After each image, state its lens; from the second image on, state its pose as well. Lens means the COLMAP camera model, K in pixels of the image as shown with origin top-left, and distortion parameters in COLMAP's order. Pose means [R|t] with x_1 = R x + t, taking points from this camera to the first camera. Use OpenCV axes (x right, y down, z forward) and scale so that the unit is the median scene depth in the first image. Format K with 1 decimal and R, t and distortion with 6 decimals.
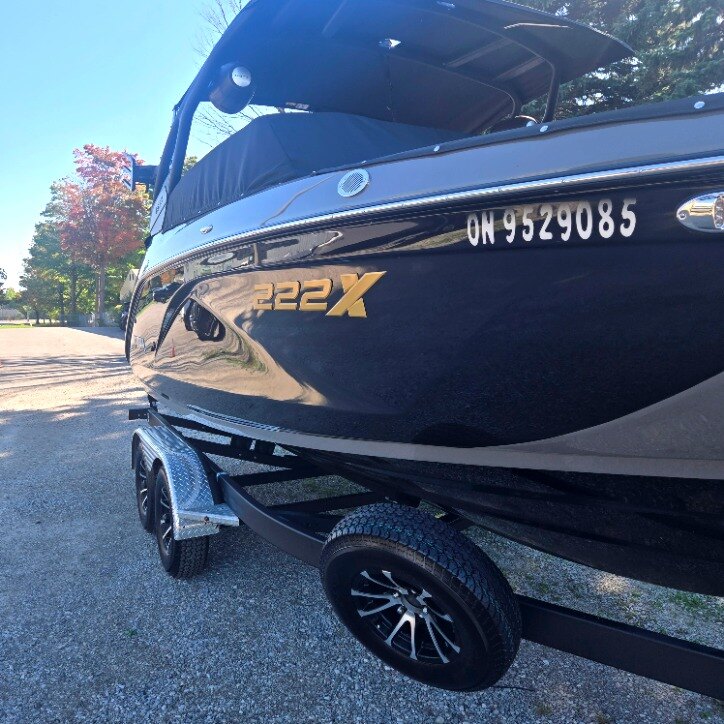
lens RADIAL K [[632.4, 0, 362.6], [0, 632.4, 353.1], [0, 0, 1]] dist [0.053208, -0.023563]
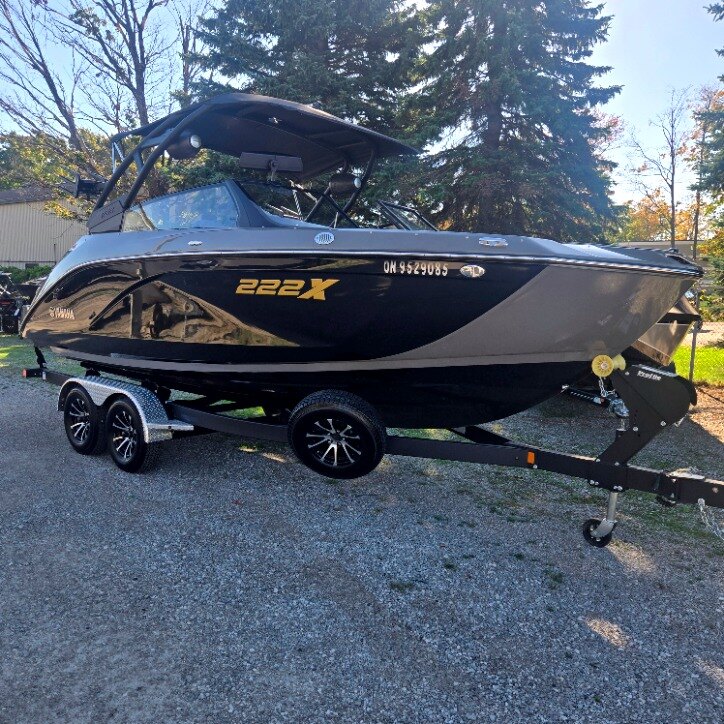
lens RADIAL K [[633.7, 0, 362.0], [0, 633.7, 362.0], [0, 0, 1]] dist [0.052247, -0.022323]
pose [[0.928728, -0.005496, 0.370720, -0.623800], [-0.008549, 0.999307, 0.036232, 0.069215], [-0.370662, -0.036819, 0.928038, -0.968286]]
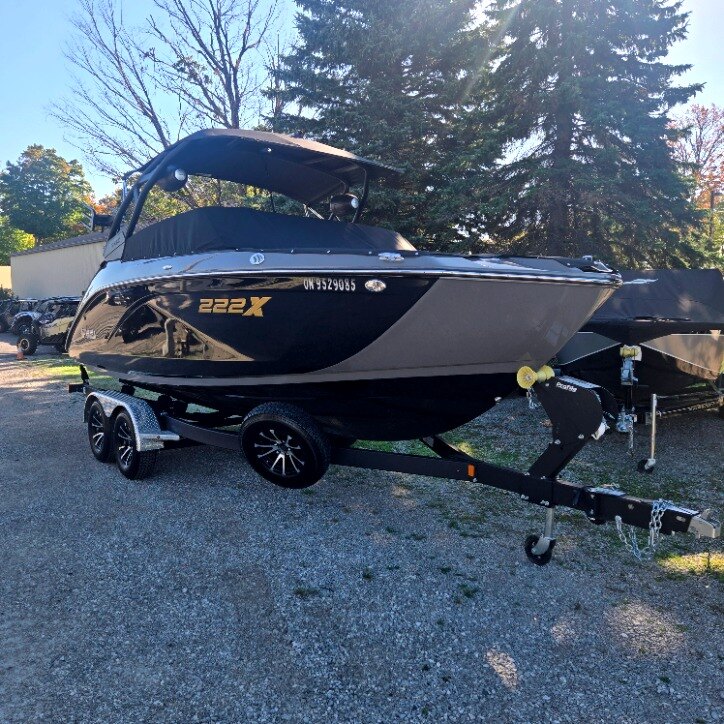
lens RADIAL K [[632.4, 0, 362.6], [0, 632.4, 353.1], [0, 0, 1]] dist [0.053208, -0.023563]
pose [[0.978961, -0.002675, 0.204032, -0.098984], [0.003373, 0.999990, -0.003073, 0.076659], [-0.204022, 0.003697, 0.978959, -1.196332]]
